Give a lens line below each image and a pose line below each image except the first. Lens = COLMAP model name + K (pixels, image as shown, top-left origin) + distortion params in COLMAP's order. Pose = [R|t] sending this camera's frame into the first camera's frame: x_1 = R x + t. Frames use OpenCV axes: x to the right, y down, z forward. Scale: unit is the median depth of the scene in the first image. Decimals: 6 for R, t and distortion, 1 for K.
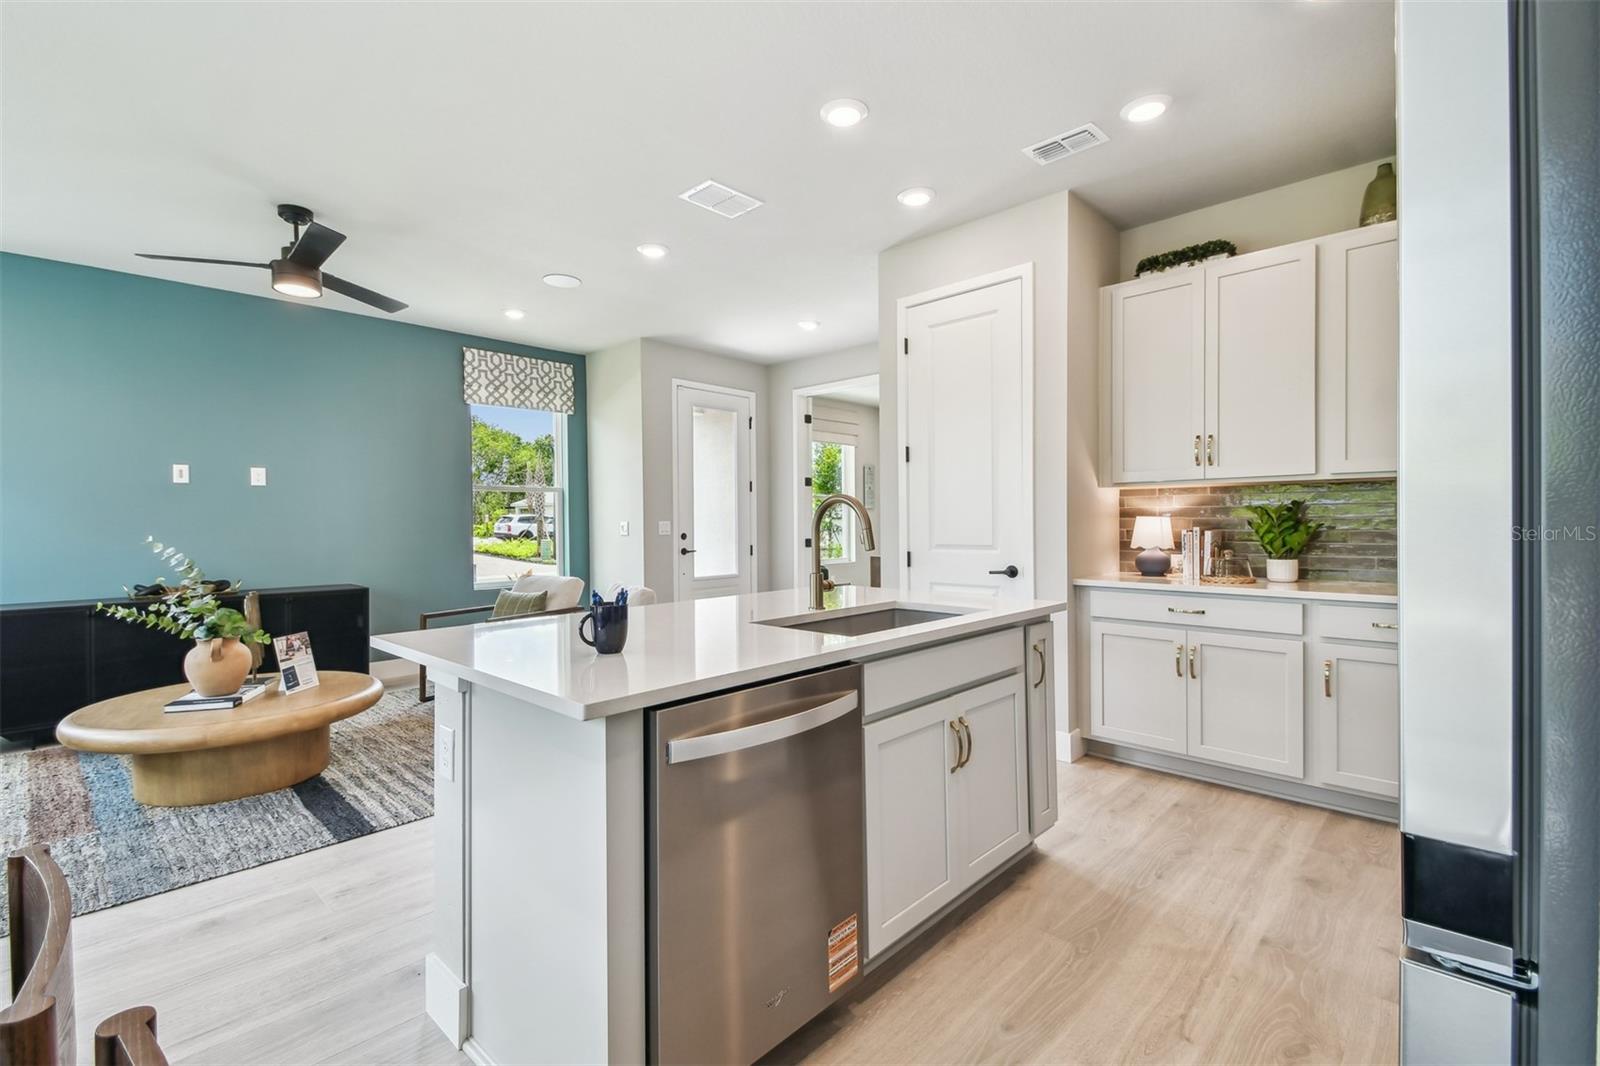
lens RADIAL K [[719.8, 0, 800.0], [0, 719.8, 533.0], [0, 0, 1]] dist [0.033492, -0.000599]
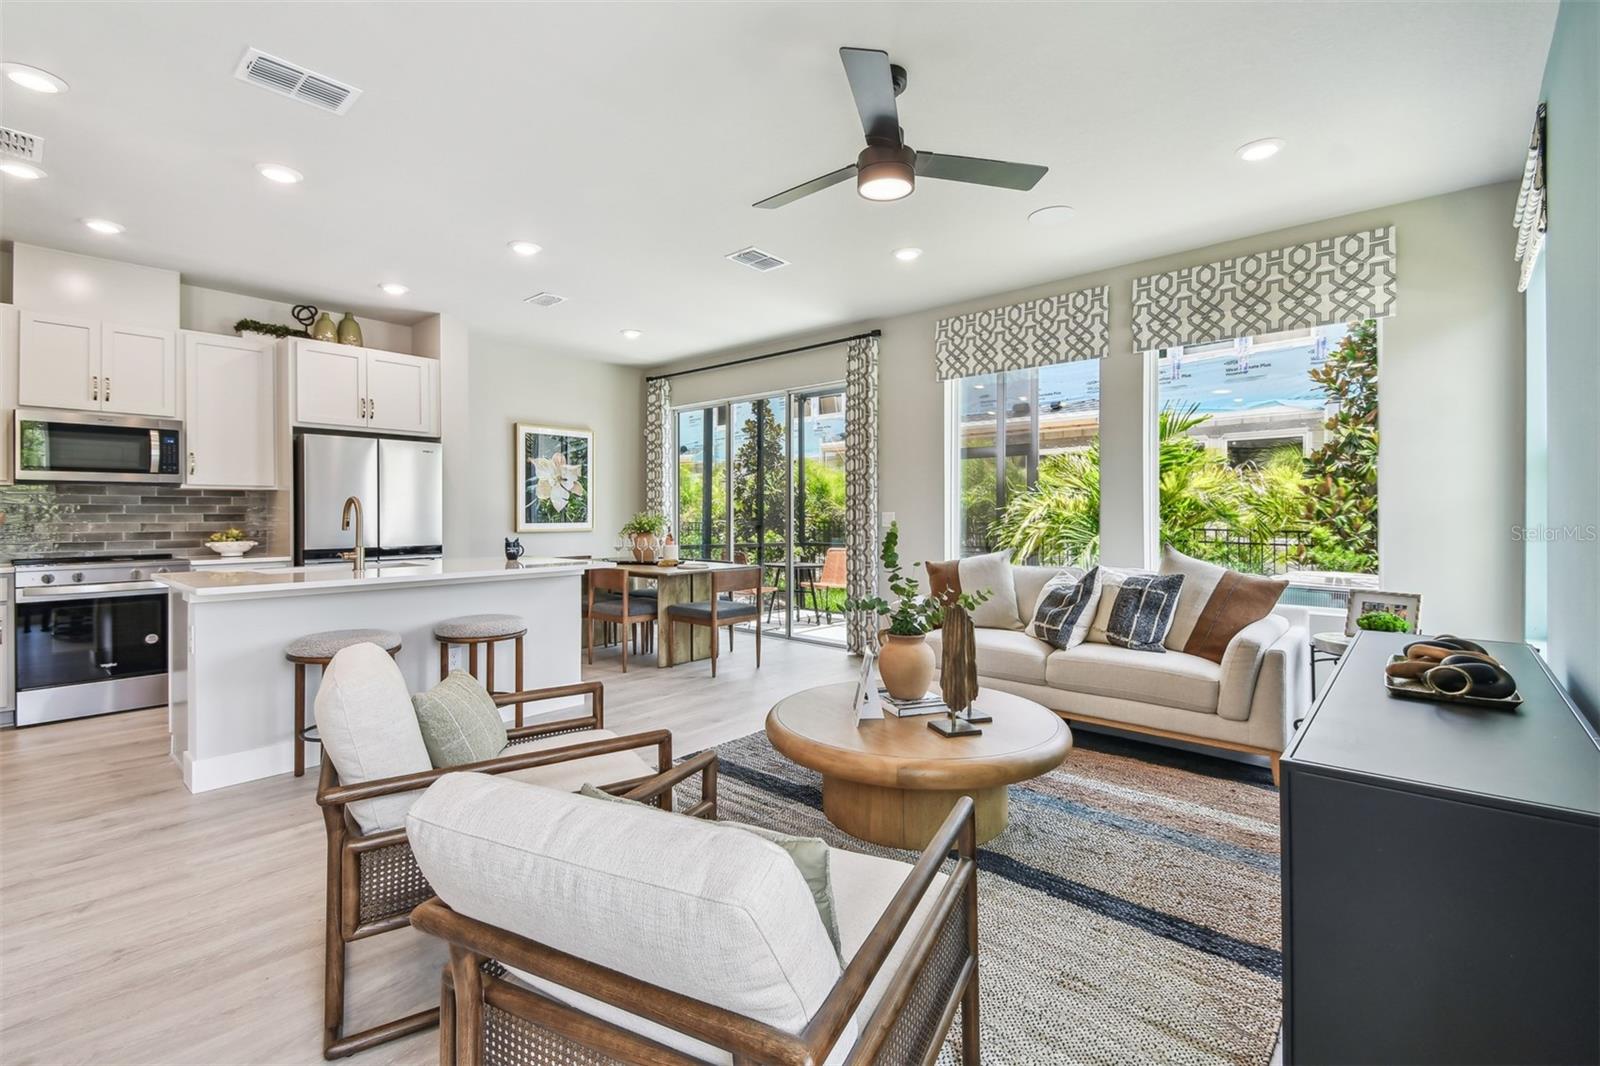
lens RADIAL K [[710.6, 0, 797.3], [0, 710.6, 520.6], [0, 0, 1]] dist [0.043172, -0.022993]
pose [[-0.999254, 0.010788, -0.037080, -0.590356], [0.009857, 0.999634, 0.025211, -0.020378], [0.037339, 0.024827, -0.998994, 1.773285]]
